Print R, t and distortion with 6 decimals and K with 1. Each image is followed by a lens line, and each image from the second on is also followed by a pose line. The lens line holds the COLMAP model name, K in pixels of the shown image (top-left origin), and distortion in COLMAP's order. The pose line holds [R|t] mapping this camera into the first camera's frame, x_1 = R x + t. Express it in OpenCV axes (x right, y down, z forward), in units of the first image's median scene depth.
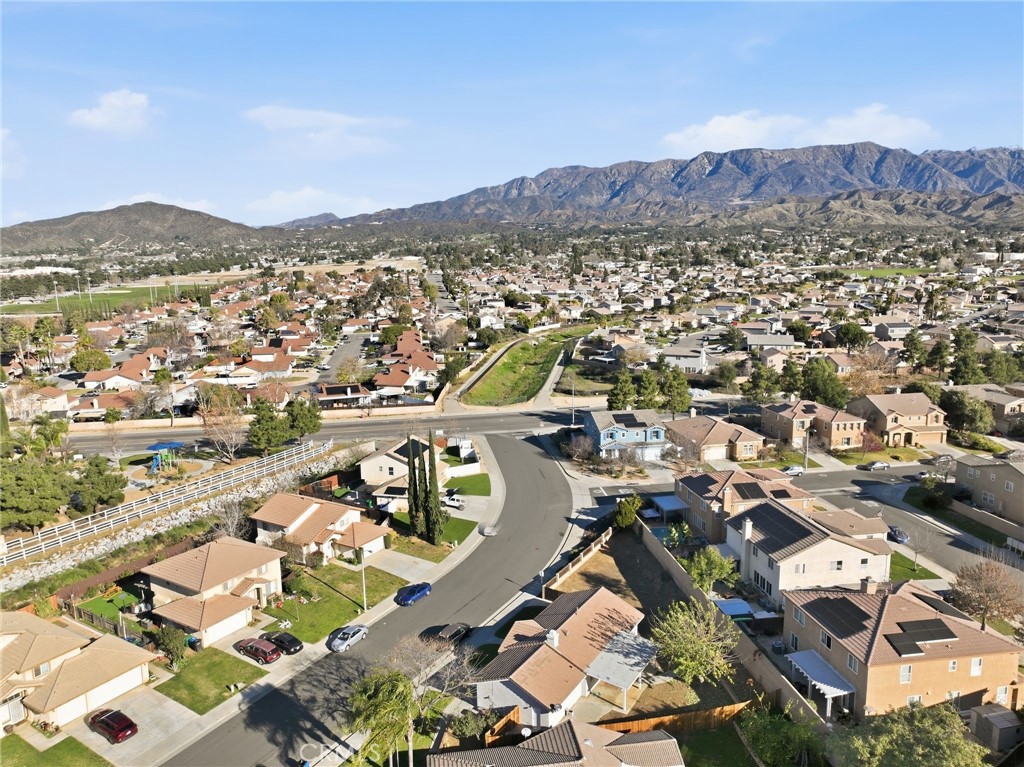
lens RADIAL K [[721.3, 0, 512.7], [0, 721.3, 384.3], [0, 0, 1]] dist [-0.002537, 0.020090]
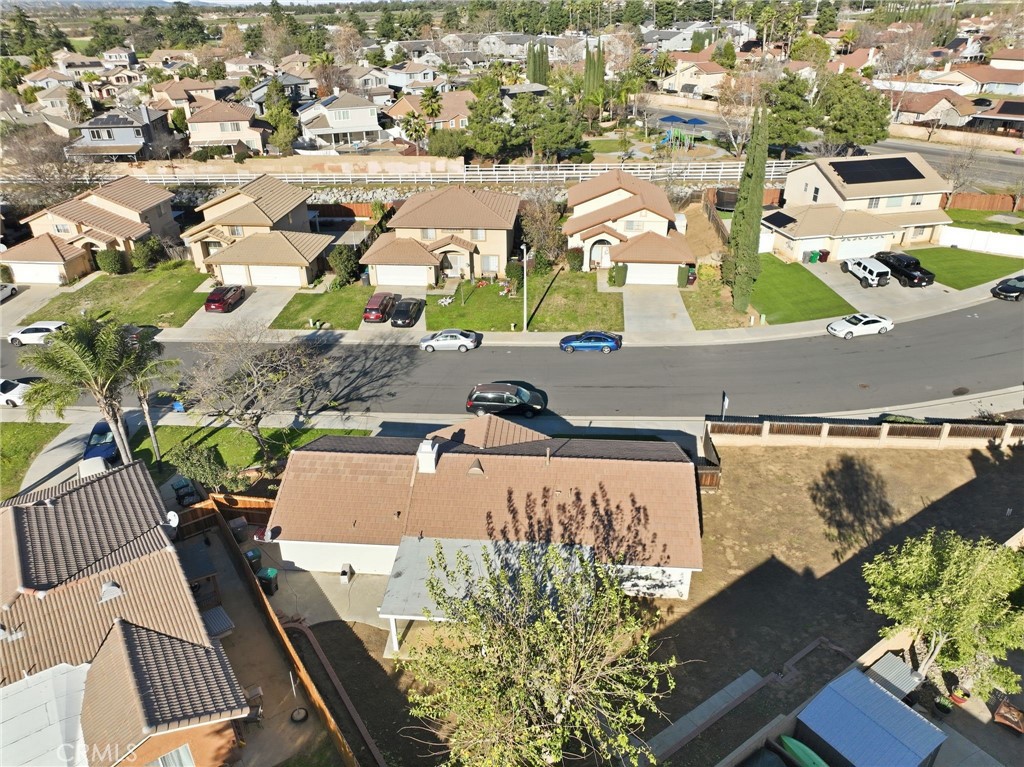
lens RADIAL K [[721.2, 0, 509.4], [0, 721.2, 382.6], [0, 0, 1]] dist [0.007237, 0.001823]
pose [[0.445751, 0.435144, -0.782276, 0.277167], [-0.153327, 0.898098, 0.412202, 0.053512], [0.881928, -0.063795, 0.467048, 0.497134]]
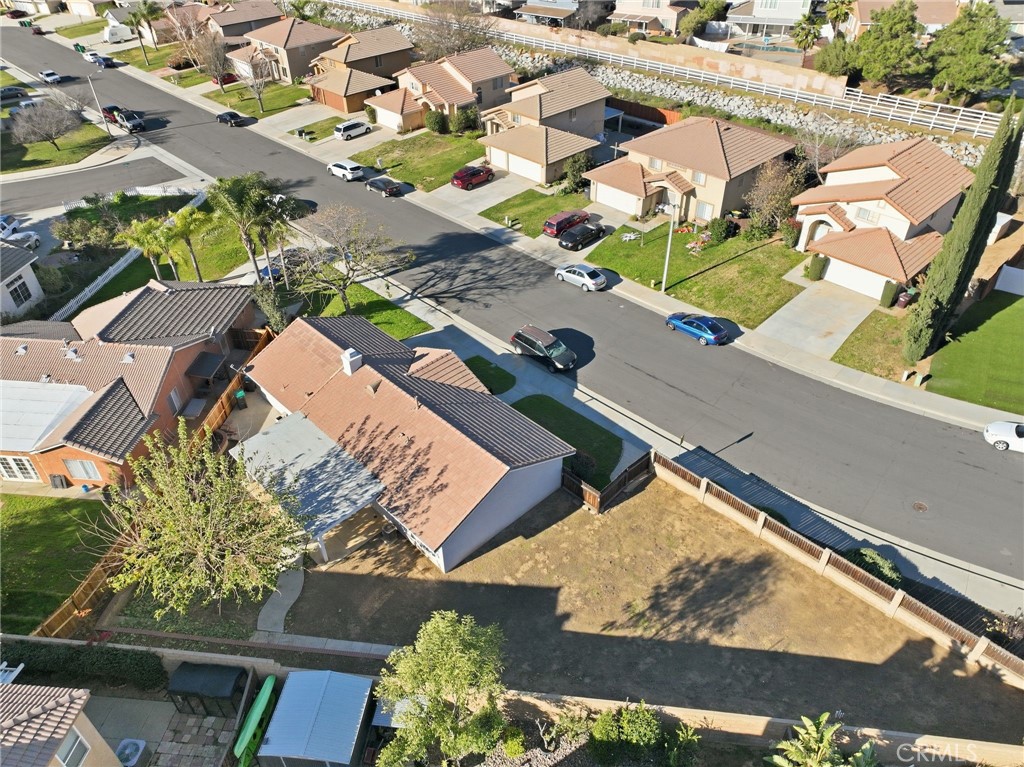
lens RADIAL K [[721.3, 0, 512.7], [0, 721.3, 384.3], [0, 0, 1]] dist [-0.002537, 0.020090]
pose [[-0.254153, 0.608027, -0.752137, 0.299773], [-0.151335, 0.743092, 0.651853, -0.031799], [0.955251, 0.279494, -0.096843, 0.727287]]
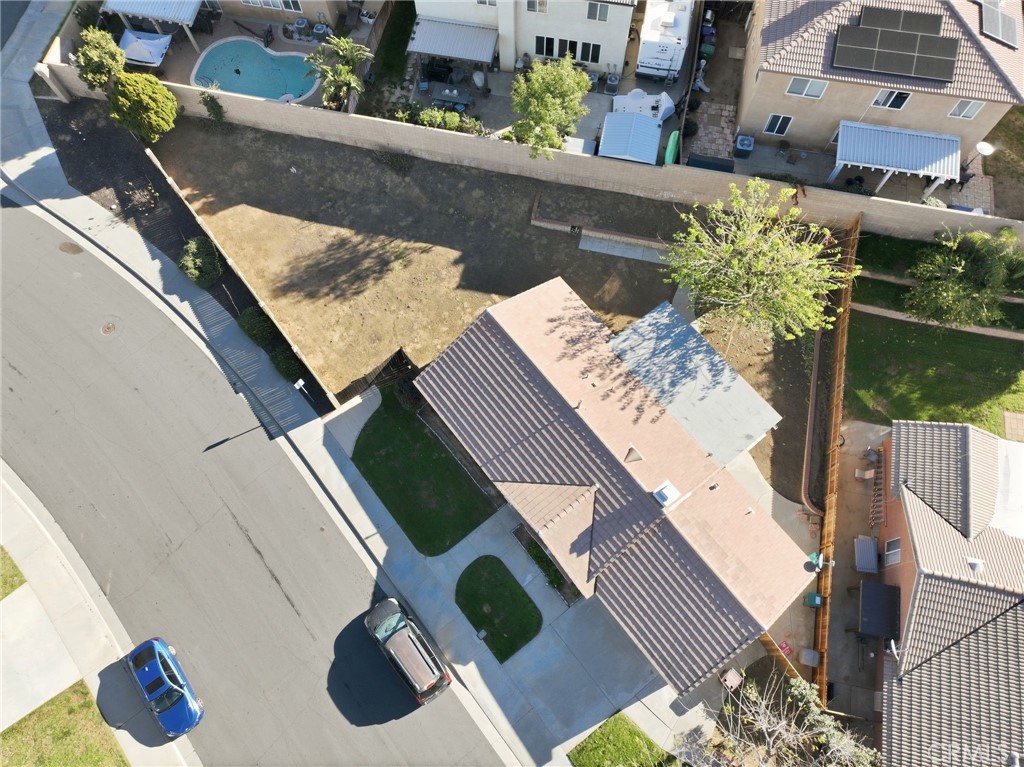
lens RADIAL K [[721.3, 0, 512.7], [0, 721.3, 384.3], [0, 0, 1]] dist [-0.002537, 0.020090]
pose [[0.347574, -0.870703, 0.347950, -0.049890], [0.167377, 0.422740, 0.890660, -0.074405], [-0.922593, -0.251331, 0.292669, 0.591875]]
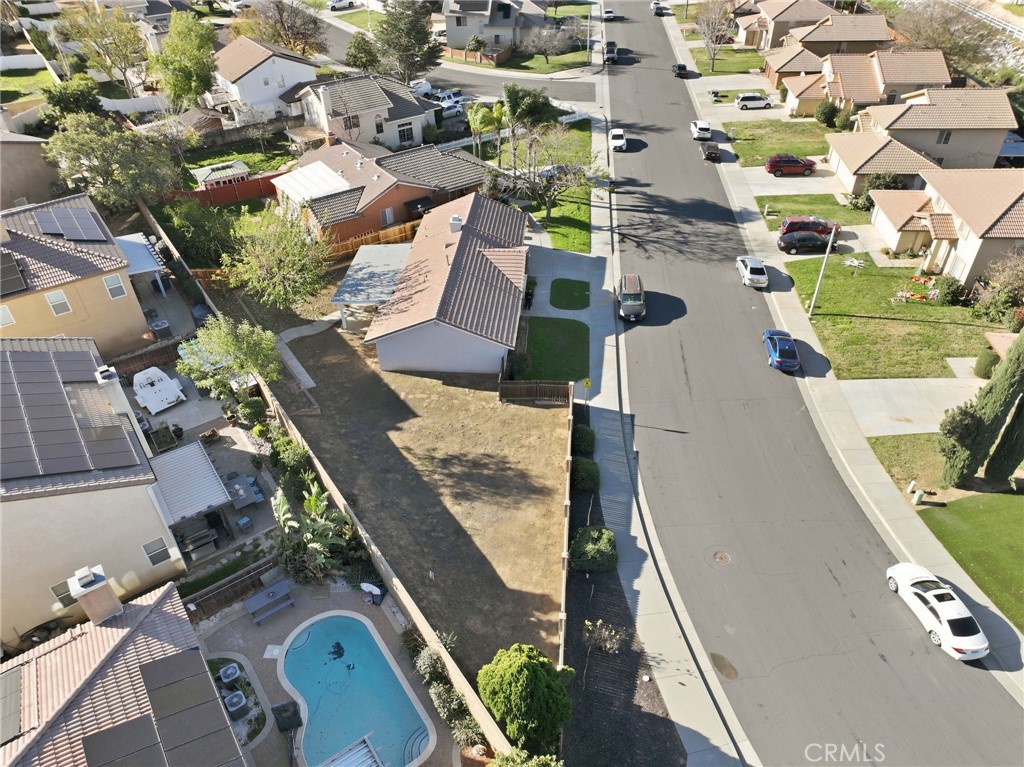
lens RADIAL K [[721.3, 0, 512.7], [0, 721.3, 384.3], [0, 0, 1]] dist [-0.002537, 0.020090]
pose [[-0.895814, 0.301413, -0.326598, 0.192397], [-0.042302, 0.673708, 0.737786, -0.076123], [0.442410, 0.674735, -0.590767, 0.988726]]
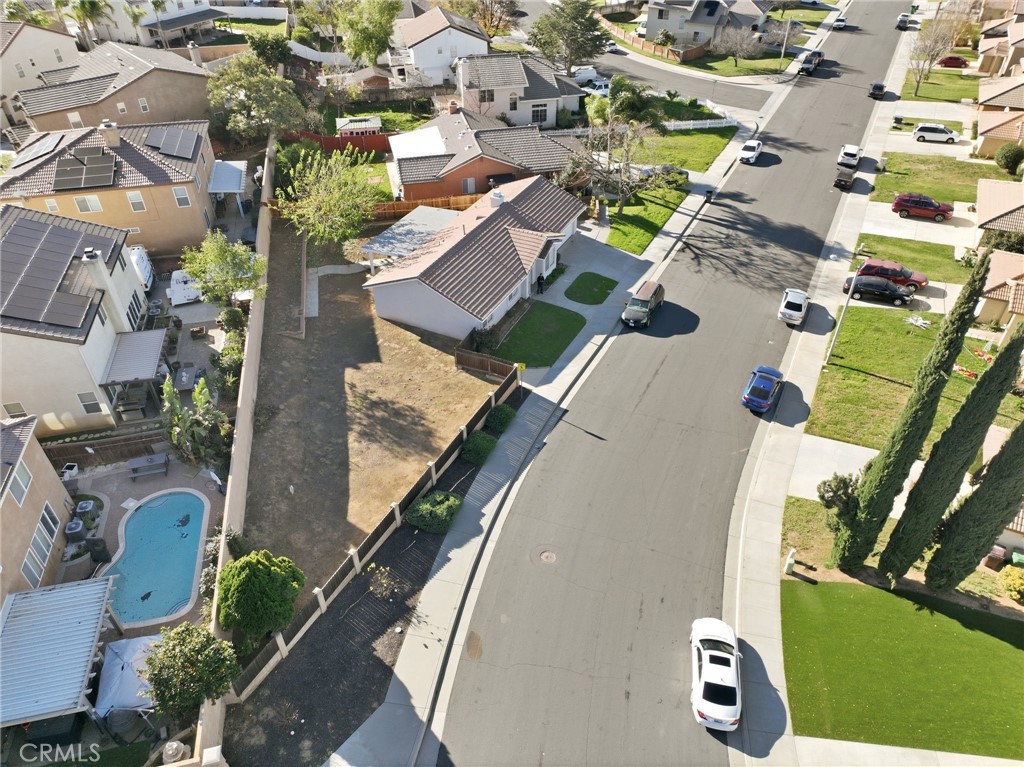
lens RADIAL K [[721.3, 0, 512.7], [0, 721.3, 384.3], [0, 0, 1]] dist [-0.002537, 0.020090]
pose [[-0.996827, 0.066399, -0.043907, 0.054314], [0.011035, 0.661509, 0.749856, -0.083105], [0.078834, 0.746992, -0.660143, 1.044840]]
